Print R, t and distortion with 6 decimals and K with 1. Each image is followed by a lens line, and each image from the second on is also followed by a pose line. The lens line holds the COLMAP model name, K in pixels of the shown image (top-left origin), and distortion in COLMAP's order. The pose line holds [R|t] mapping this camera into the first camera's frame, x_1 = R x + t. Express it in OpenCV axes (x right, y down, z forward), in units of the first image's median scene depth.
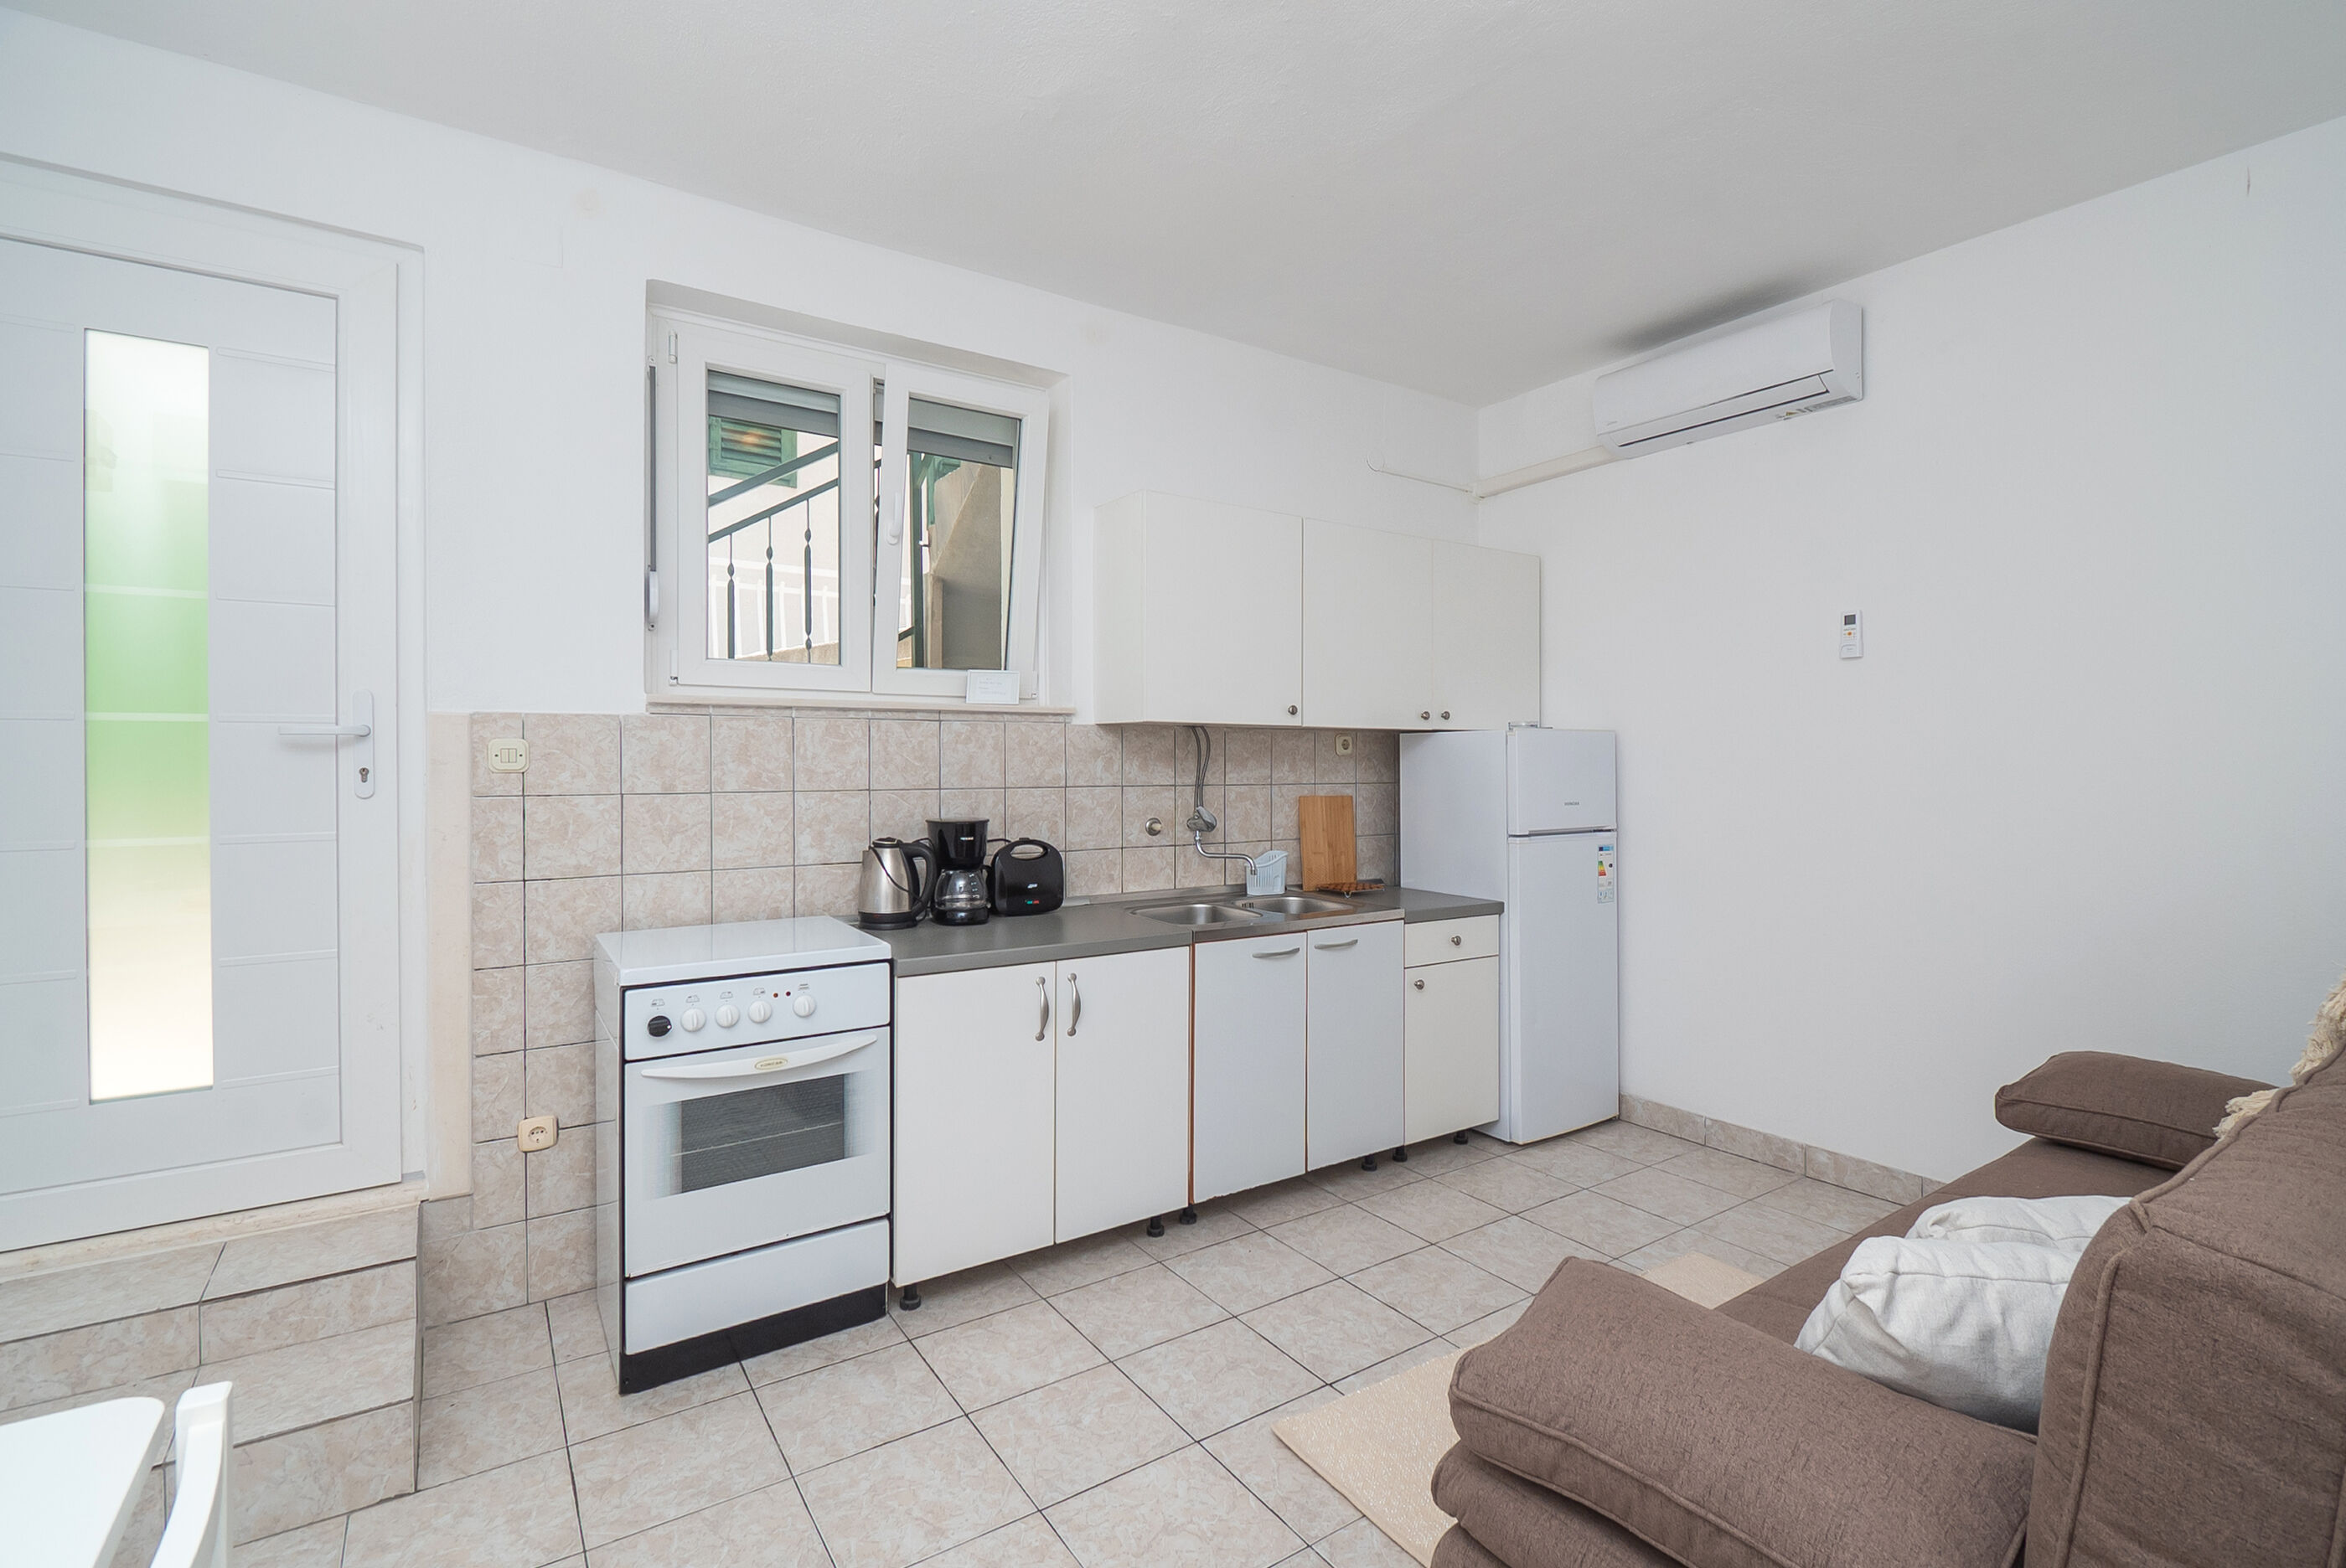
lens RADIAL K [[1072.9, 0, 1154.8], [0, 1072.9, 706.6], [0, 0, 1]] dist [-0.003288, -0.006951]
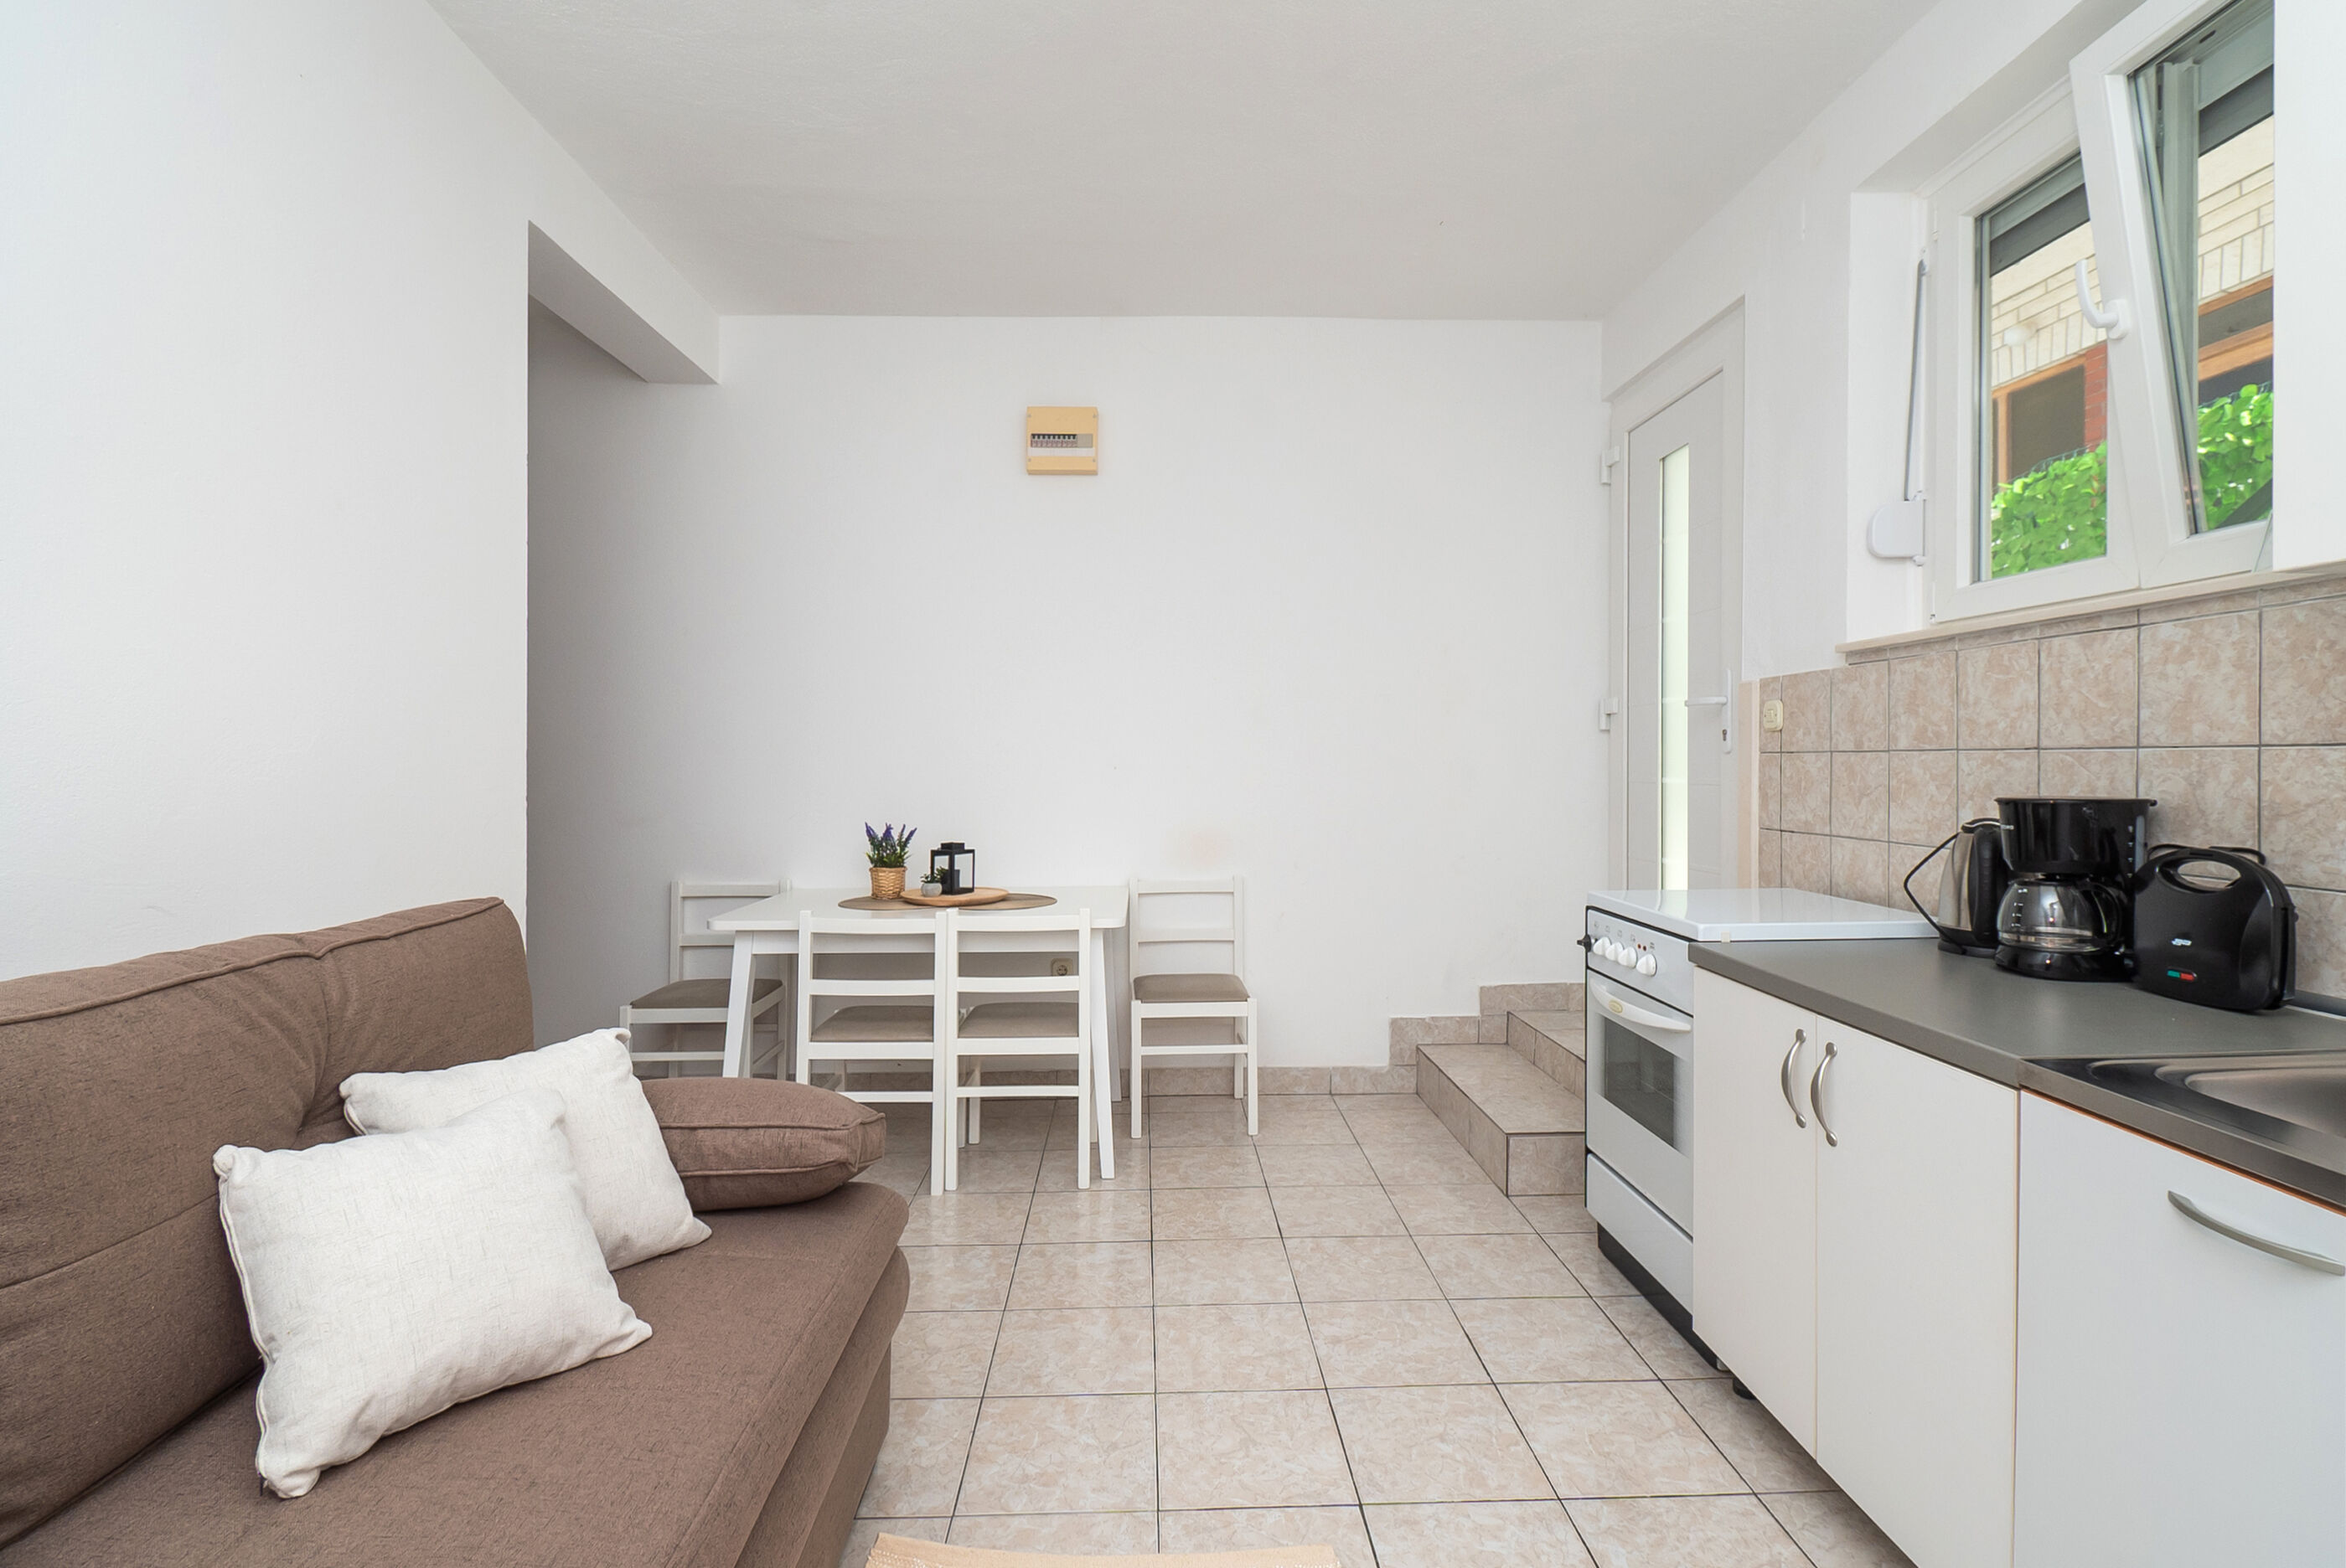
lens RADIAL K [[1072.9, 0, 1198.1], [0, 1072.9, 762.3], [0, 0, 1]] dist [-0.003288, -0.006951]
pose [[-0.496400, 0.004876, -0.868080, 0.551105], [0.047440, 0.998642, -0.021519, 0.076739], [0.866797, -0.051863, -0.495957, 0.888586]]
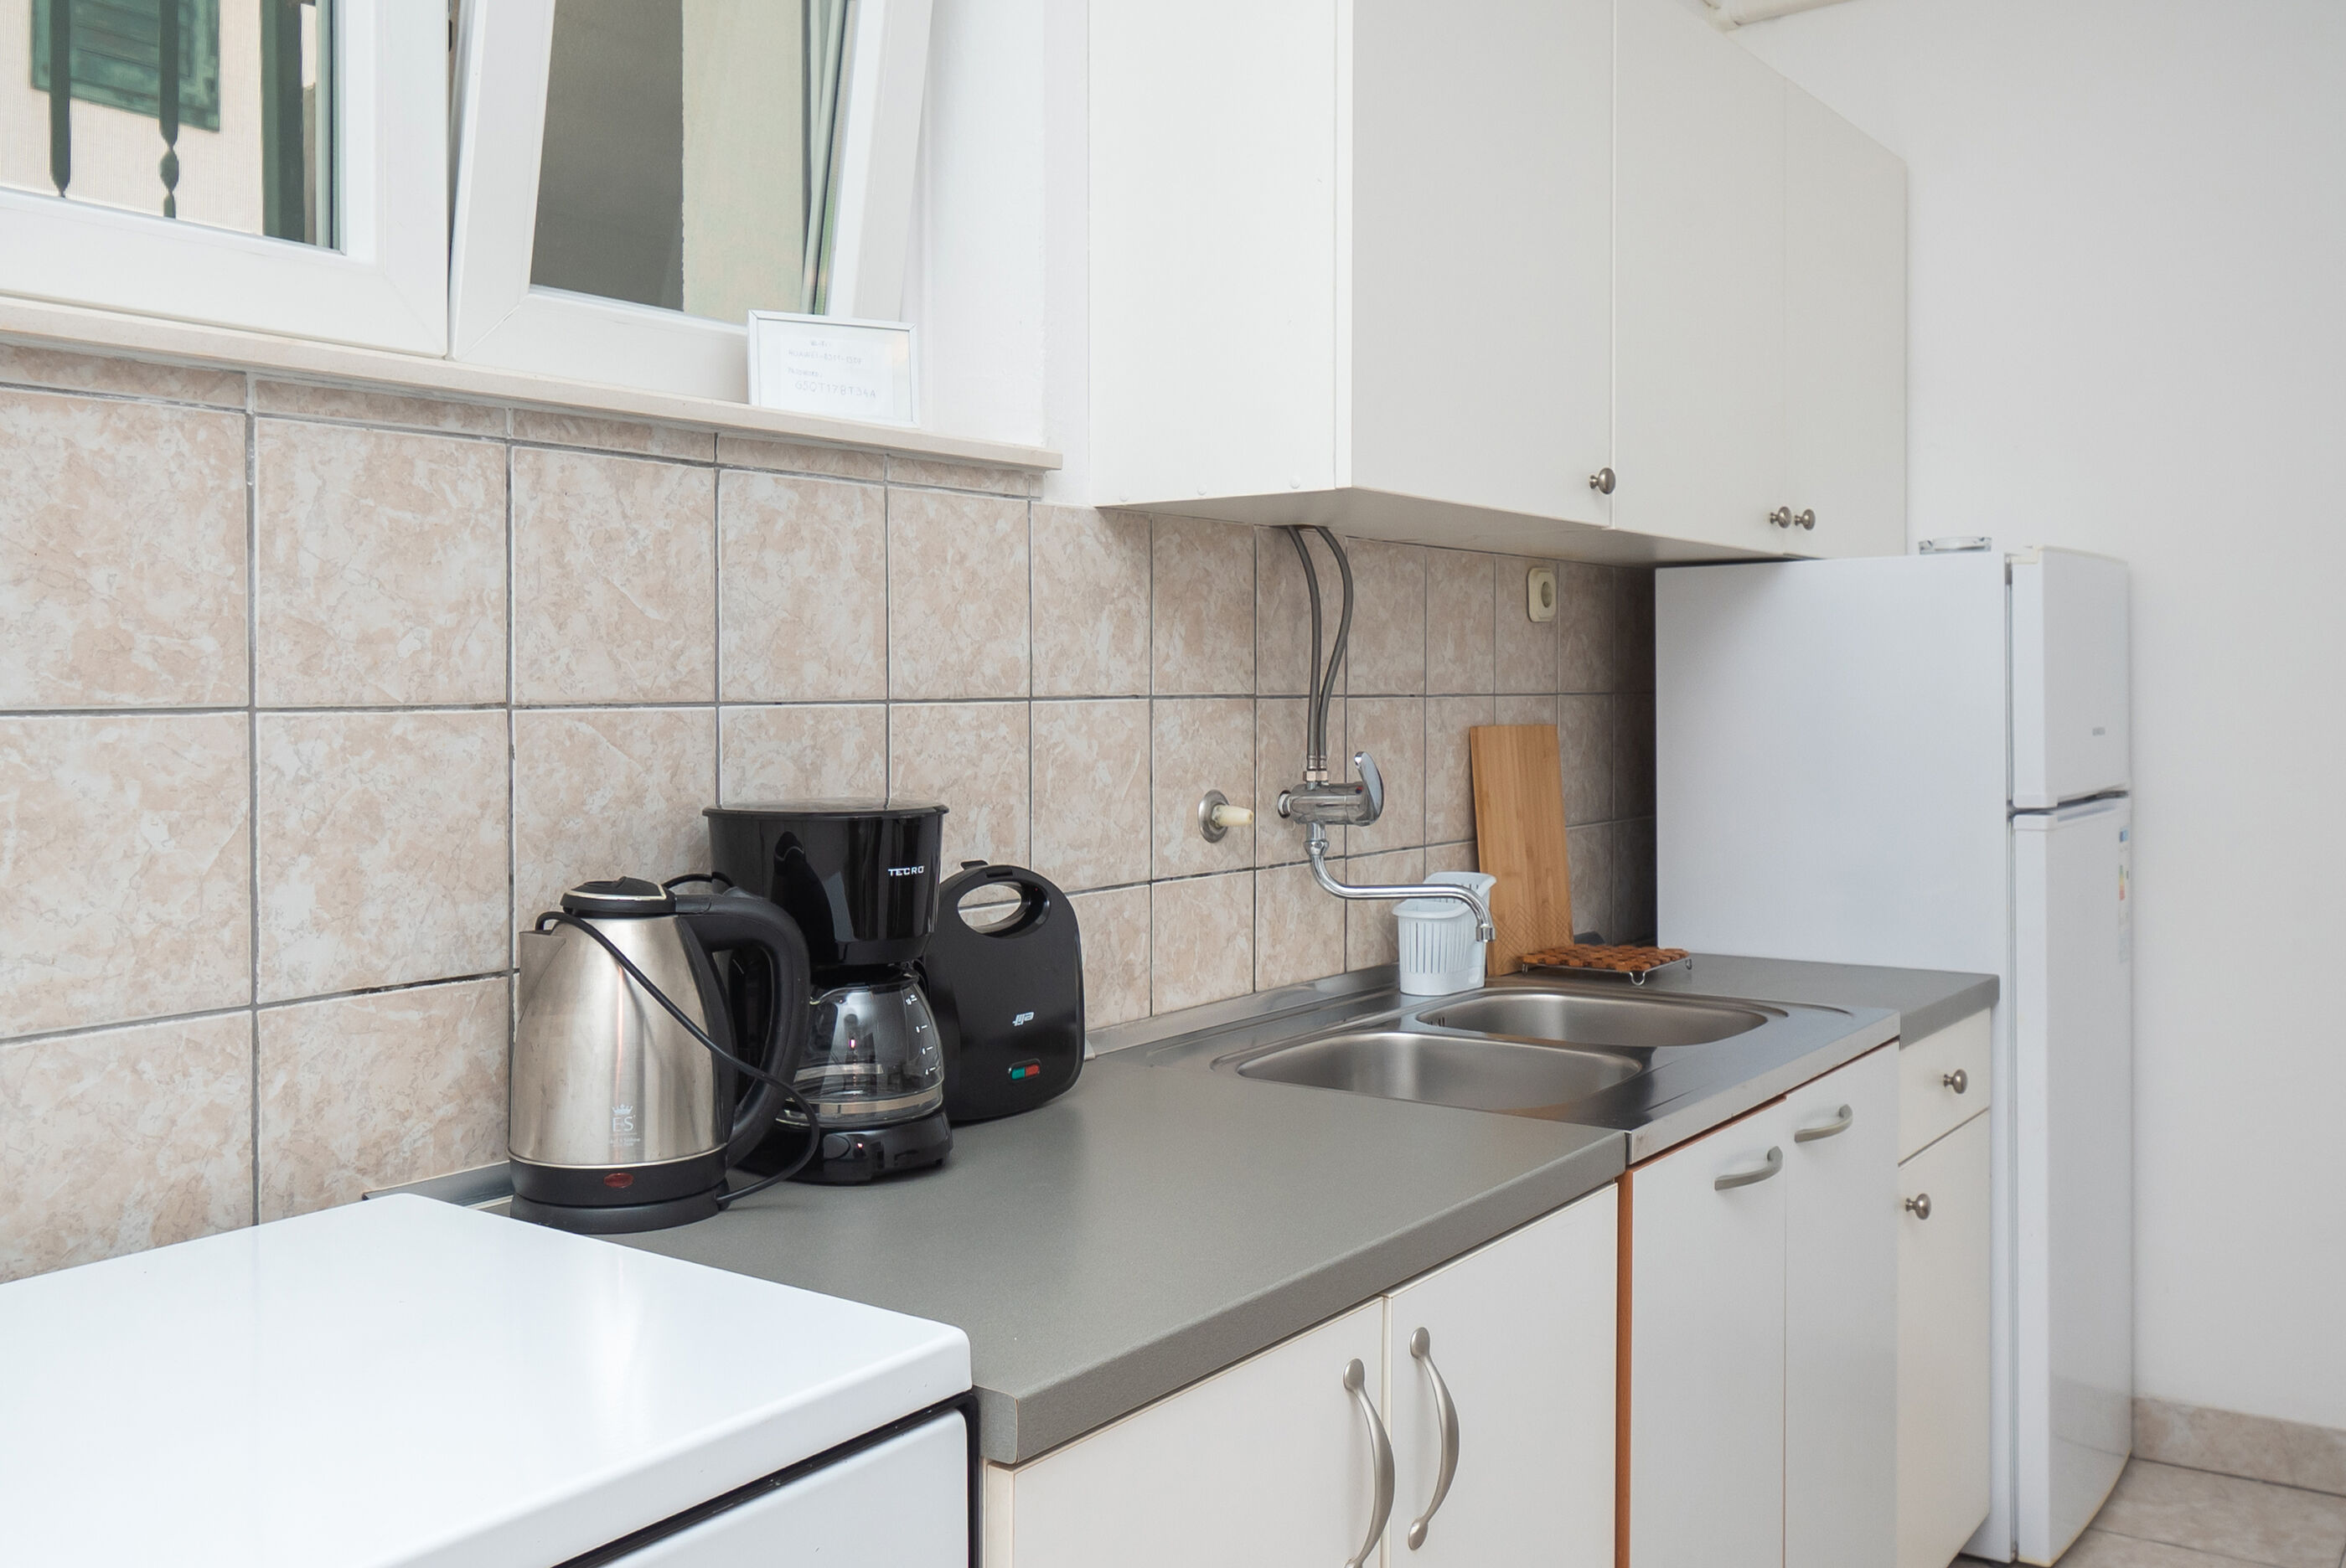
lens RADIAL K [[2036.7, 0, 1096.5], [0, 2036.7, 646.4], [0, 0, 1]] dist [-0.002961, -0.015428]
pose [[0.932533, 0.002570, 0.361076, -0.316470], [-0.012667, 0.999592, 0.025601, 0.048463], [-0.360863, -0.028447, 0.932185, 0.475803]]
